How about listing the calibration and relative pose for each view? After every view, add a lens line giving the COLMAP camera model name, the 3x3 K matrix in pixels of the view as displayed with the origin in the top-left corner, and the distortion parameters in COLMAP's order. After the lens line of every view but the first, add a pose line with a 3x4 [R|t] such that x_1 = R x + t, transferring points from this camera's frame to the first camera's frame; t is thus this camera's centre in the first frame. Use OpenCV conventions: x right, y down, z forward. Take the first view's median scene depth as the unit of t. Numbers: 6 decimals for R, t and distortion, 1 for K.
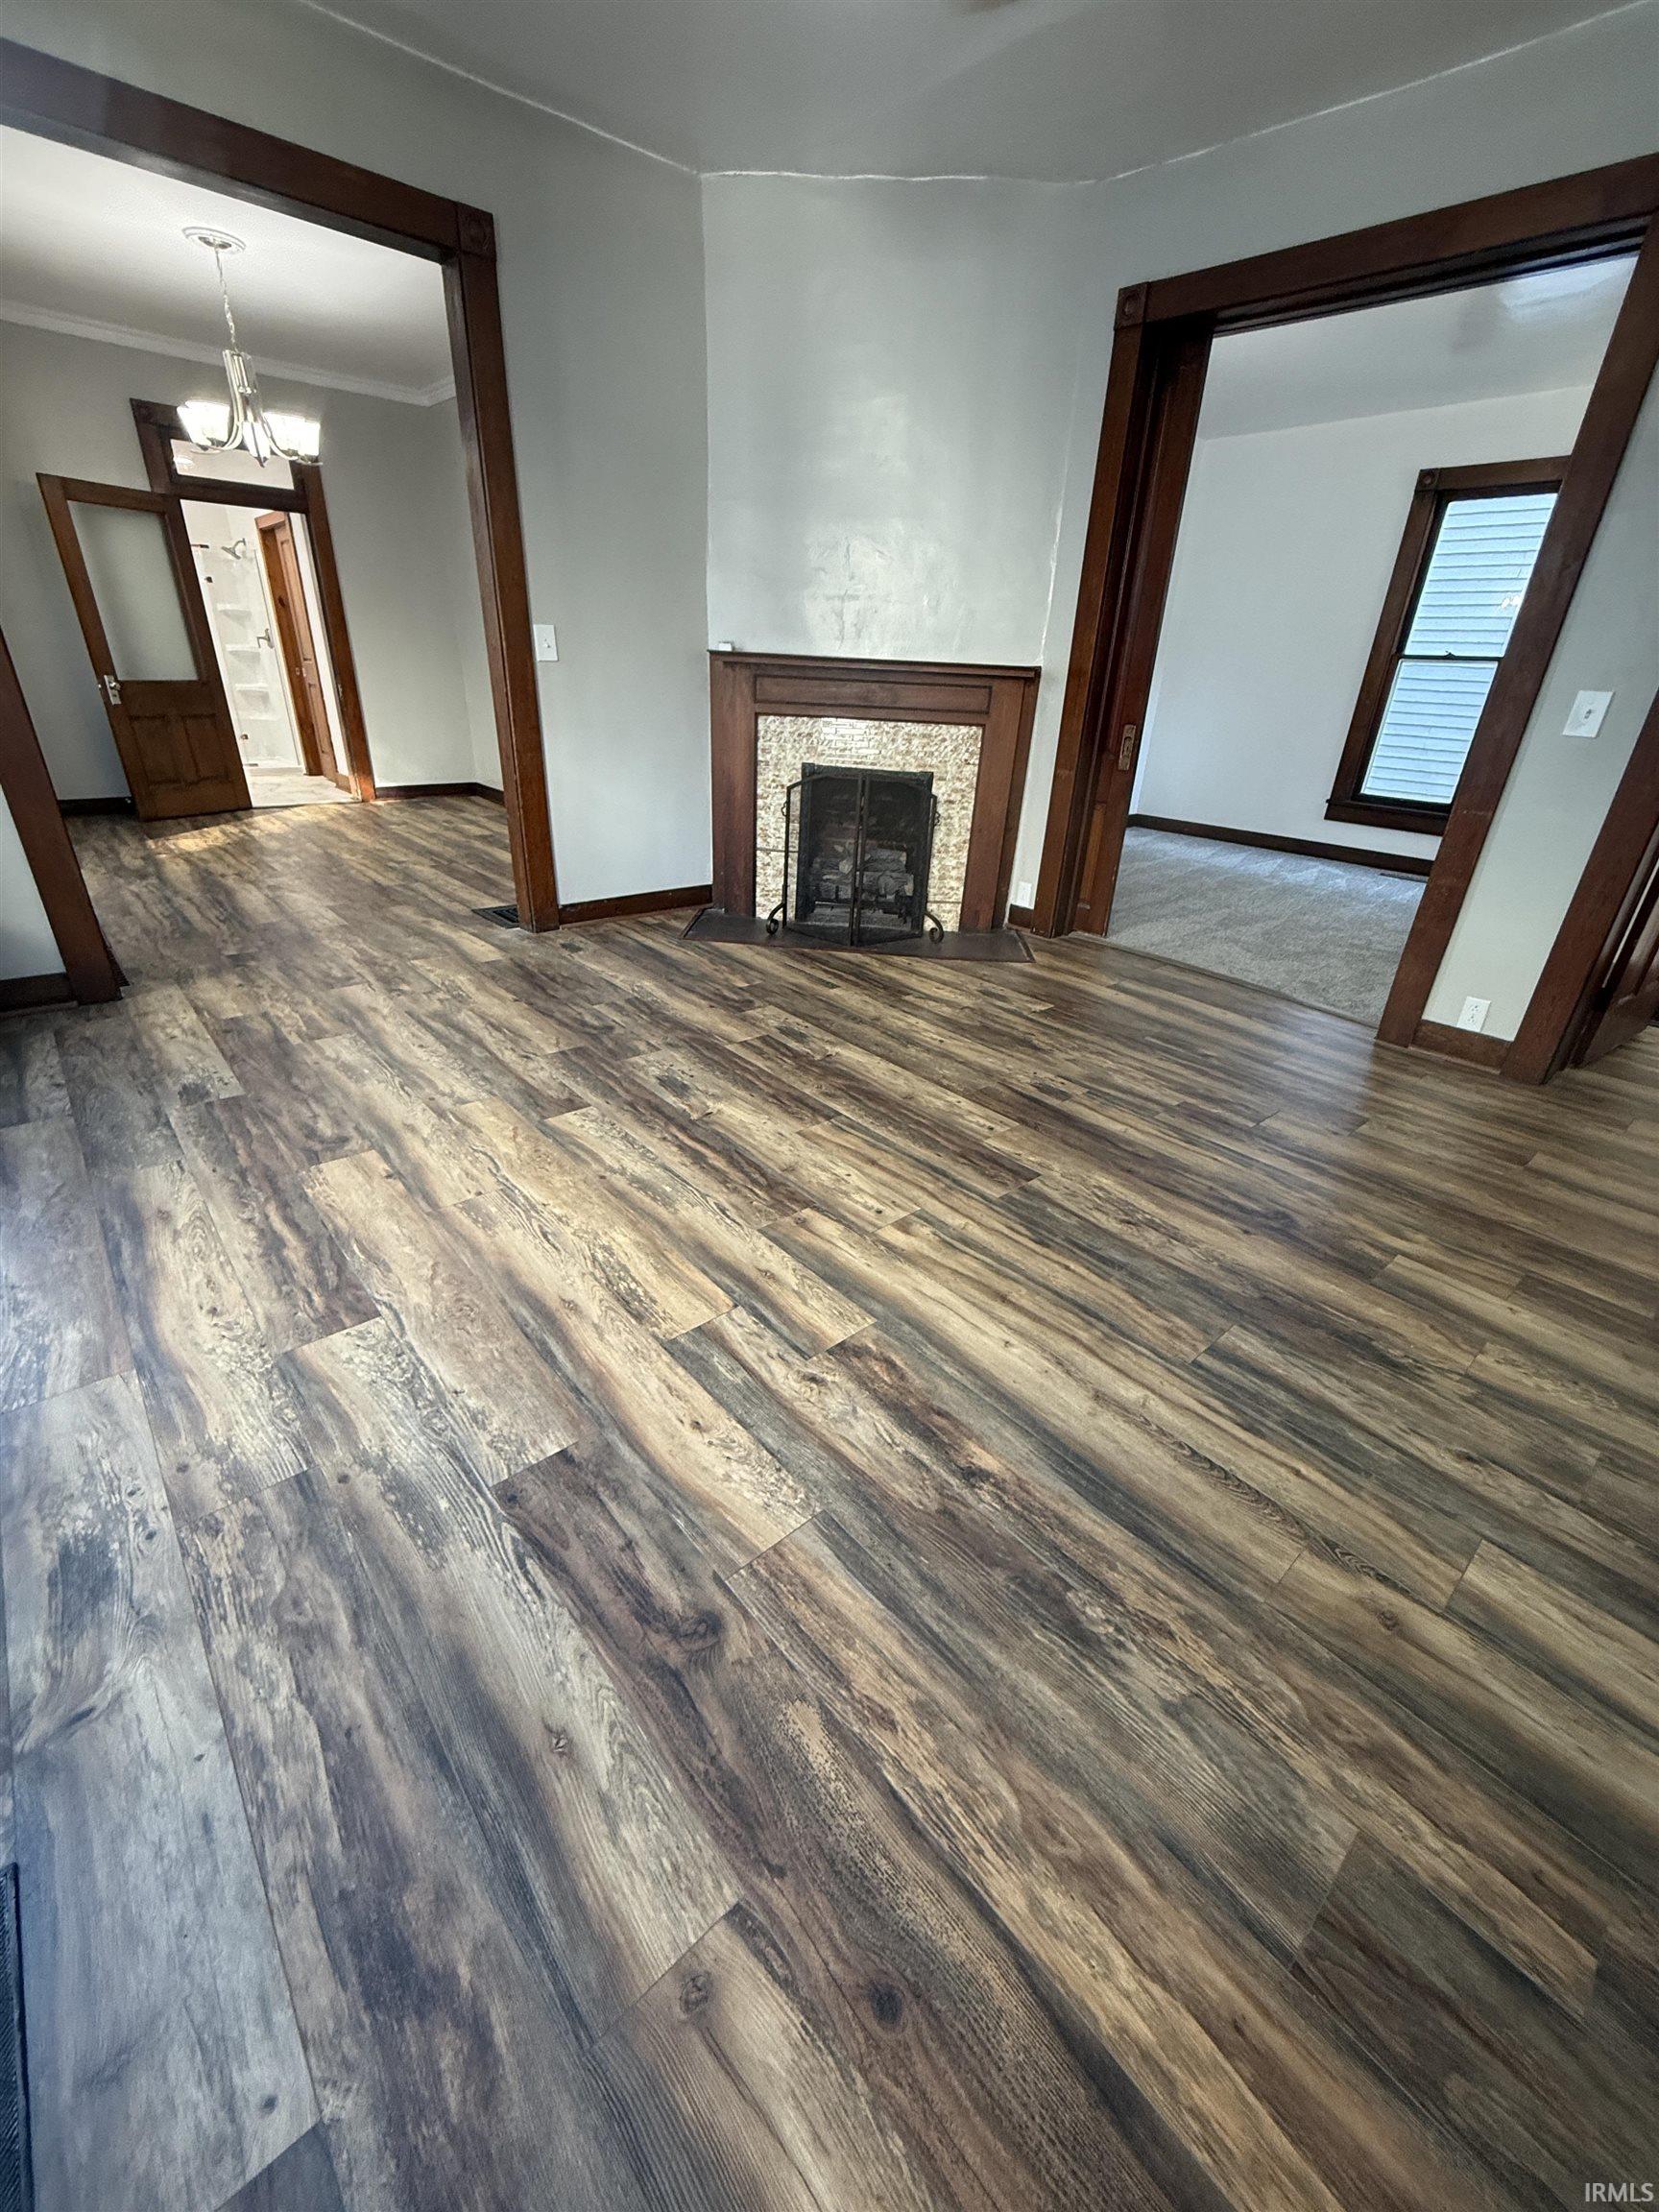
lens RADIAL K [[879.3, 0, 832.5], [0, 879.3, 1099.8], [0, 0, 1]] dist [0.000069, -0.000230]
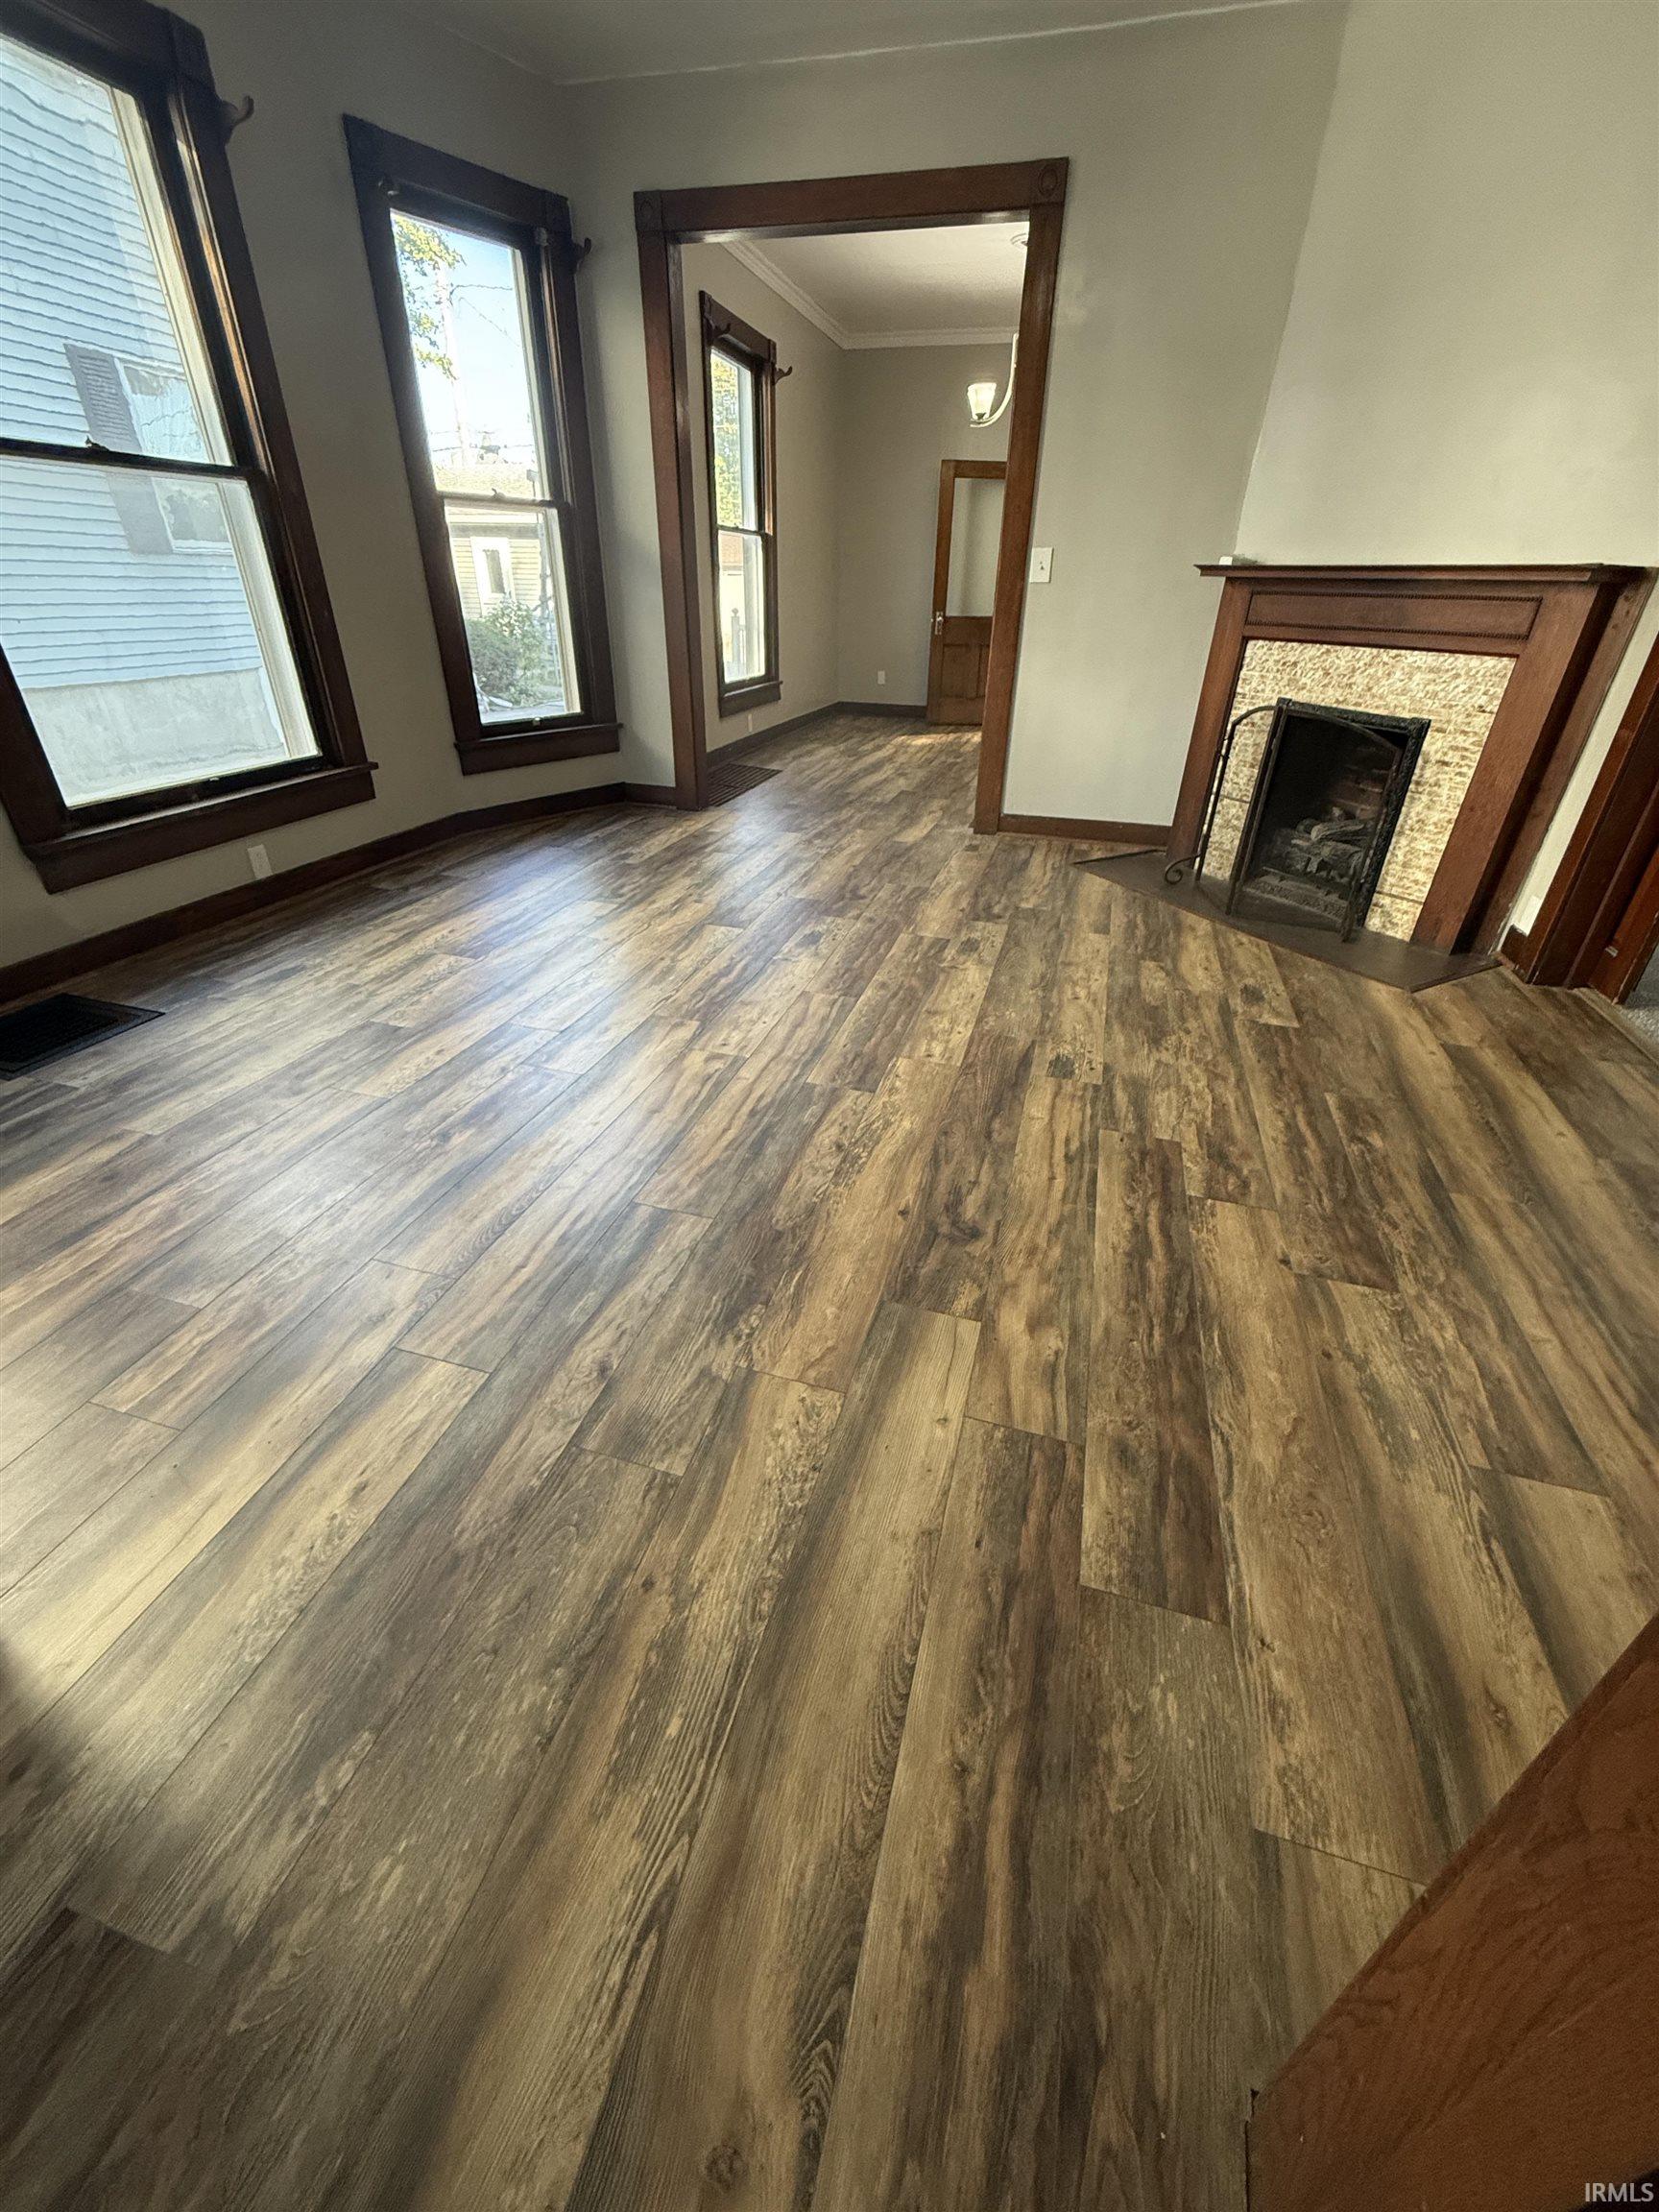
lens RADIAL K [[879.3, 0, 832.5], [0, 879.3, 1099.8], [0, 0, 1]] dist [0.000069, -0.000230]
pose [[0.540330, 0.397600, -0.741591, 0.666420], [-0.365880, 0.904662, 0.218446, -0.074328], [0.757744, 0.153300, 0.634290, 0.244157]]
